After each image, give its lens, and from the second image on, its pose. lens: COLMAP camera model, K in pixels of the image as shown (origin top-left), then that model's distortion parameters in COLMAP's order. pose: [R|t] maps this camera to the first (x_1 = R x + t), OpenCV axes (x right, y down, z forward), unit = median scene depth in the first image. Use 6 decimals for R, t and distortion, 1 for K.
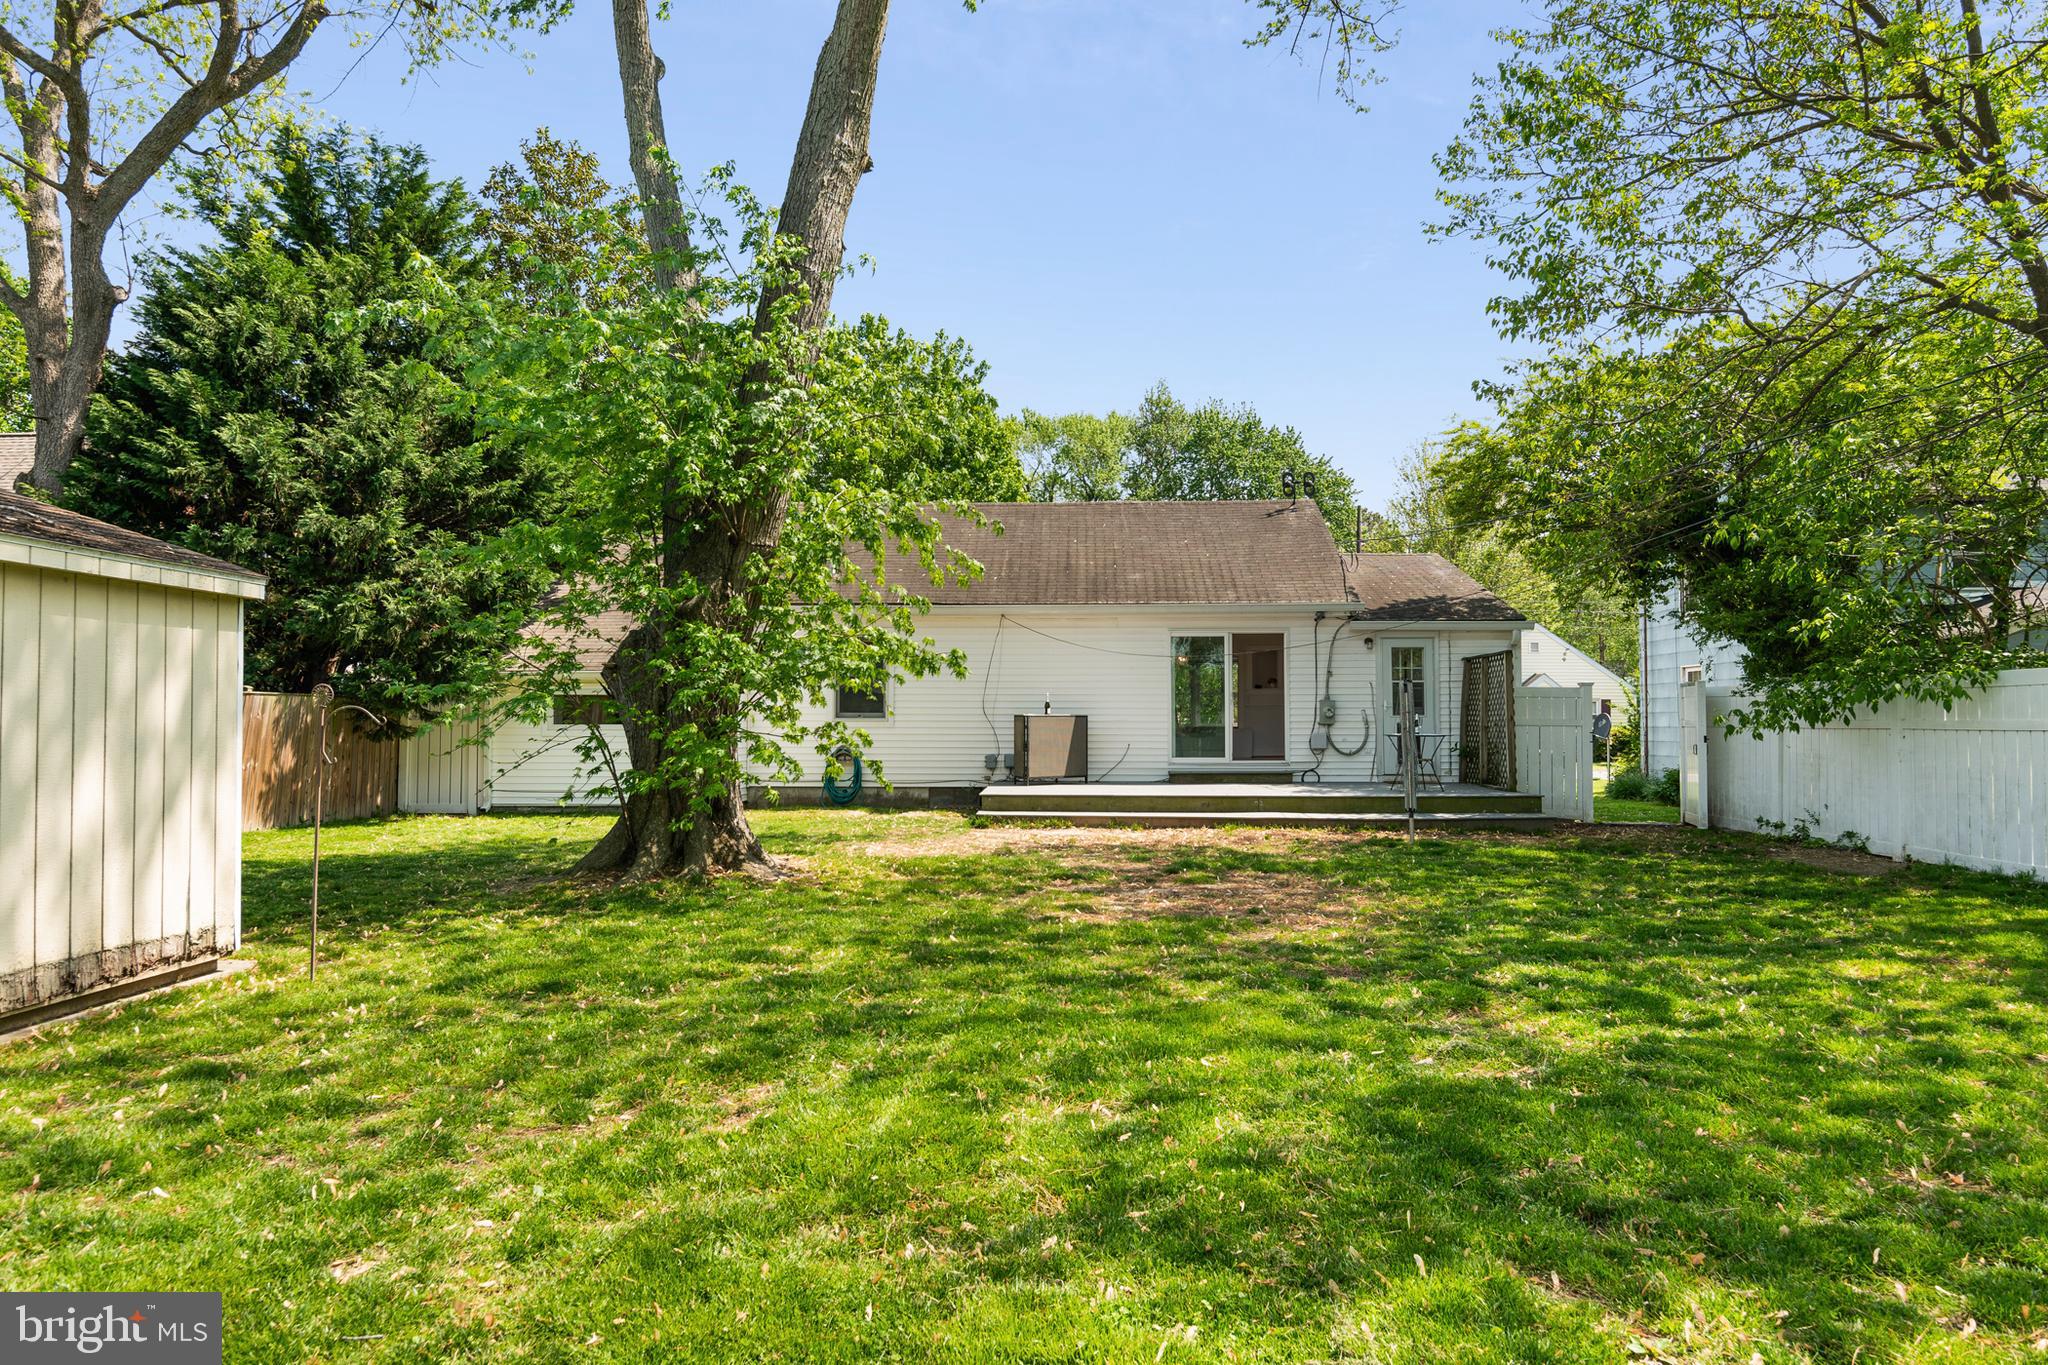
lens RADIAL K [[1290.3, 0, 1024.0], [0, 1290.3, 682.5], [0, 0, 1]] dist [0.000725, 0.000125]
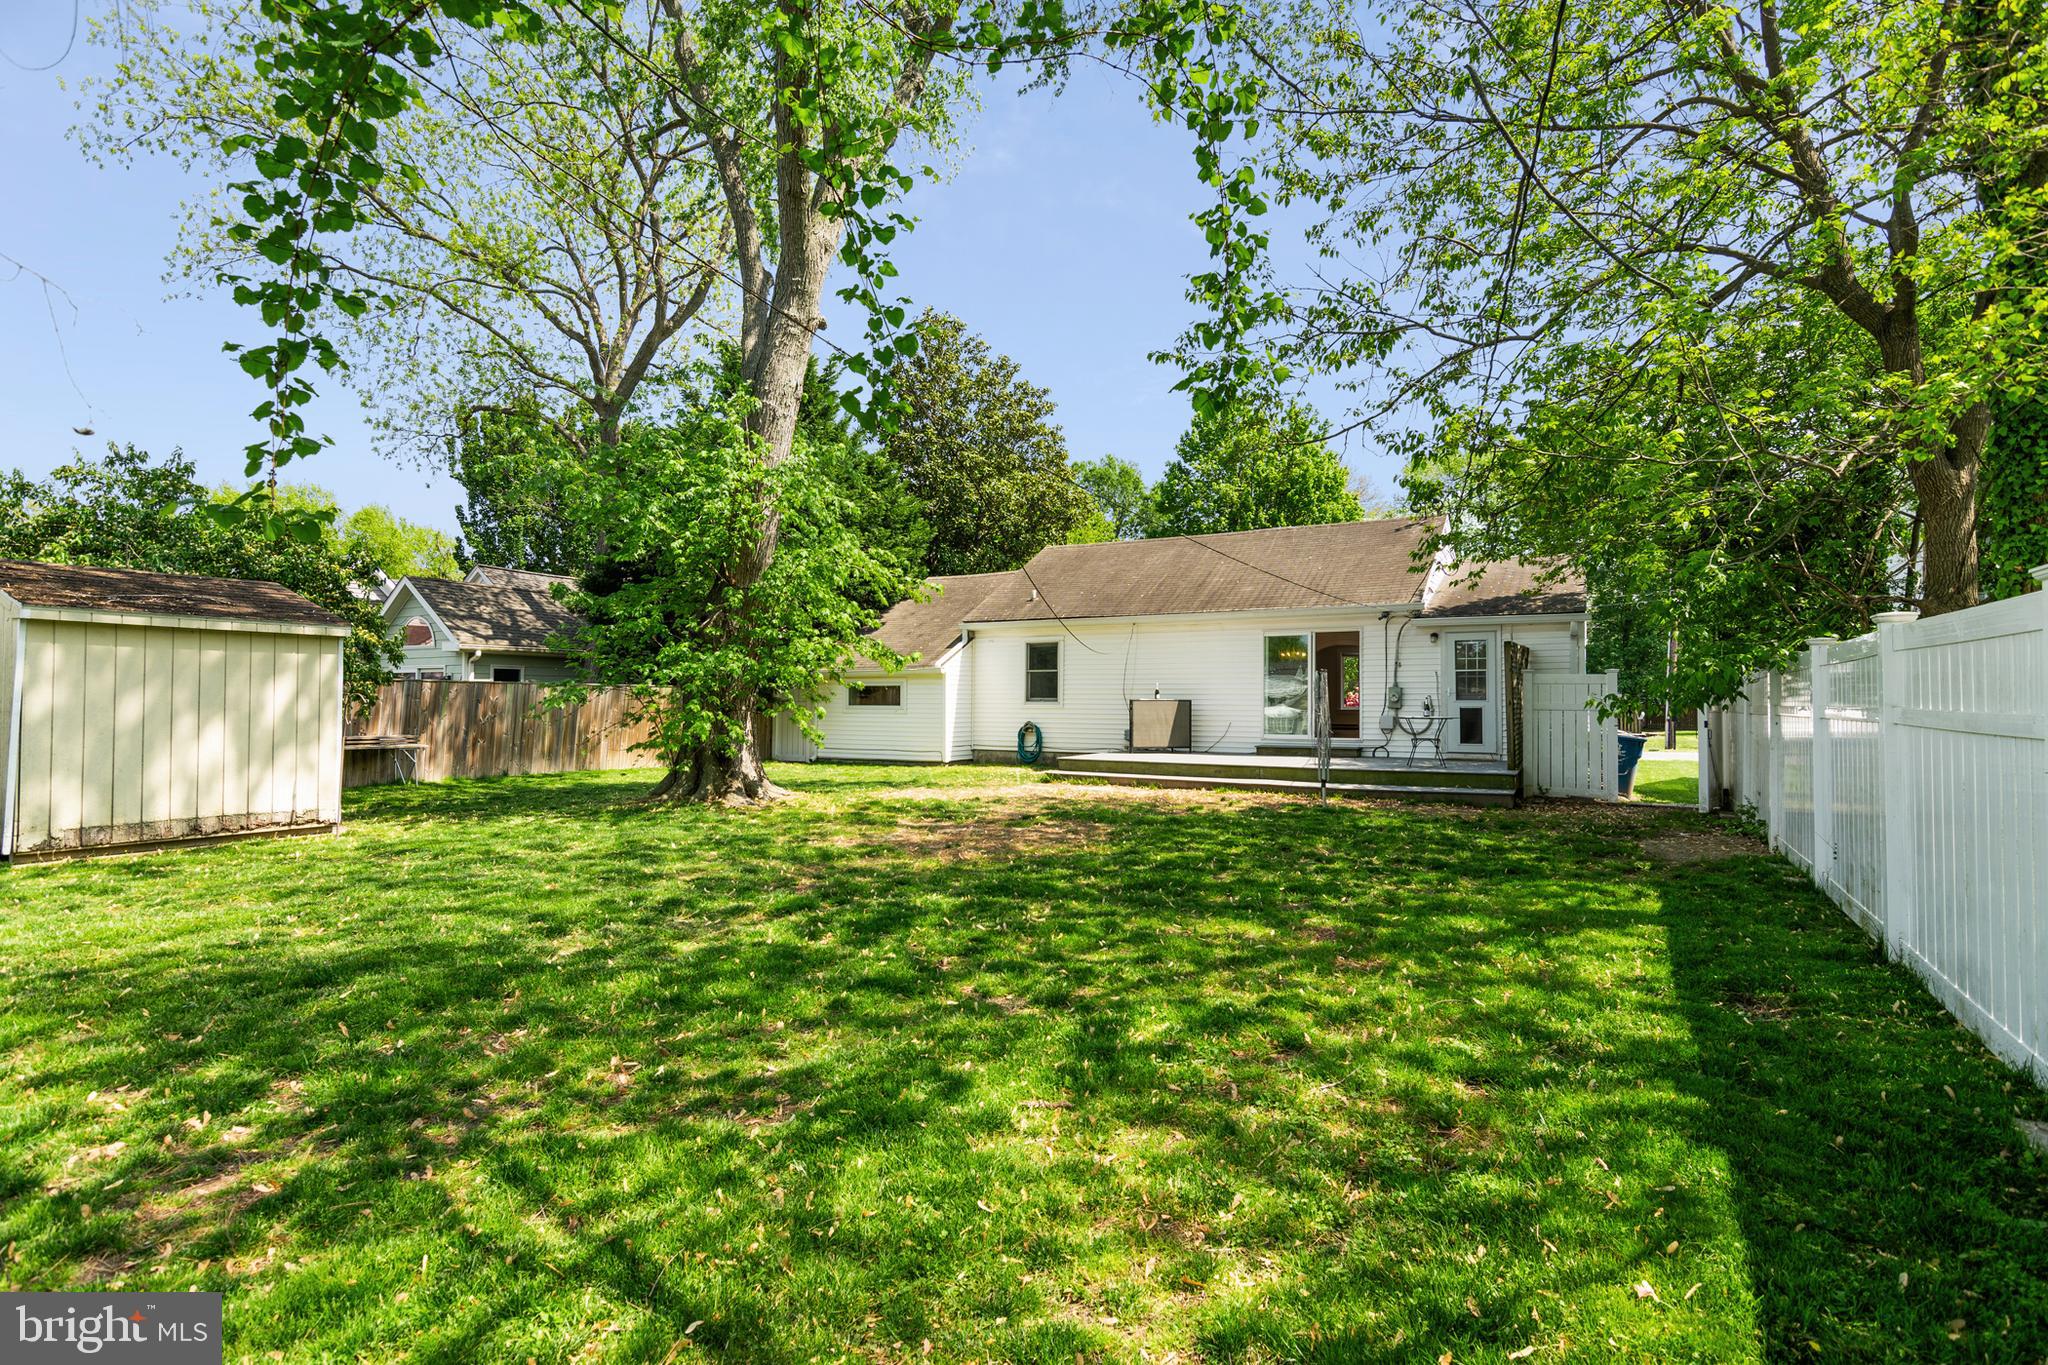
lens RADIAL K [[963.7, 0, 1024.0], [0, 963.7, 682.5], [0, 0, 1]] dist [0.000276, 0.000033]
pose [[0.891876, -0.006799, -0.452230, 0.335252], [0.009944, 0.999940, 0.004578, 0.002040], [0.452172, -0.008580, 0.891890, 0.071403]]
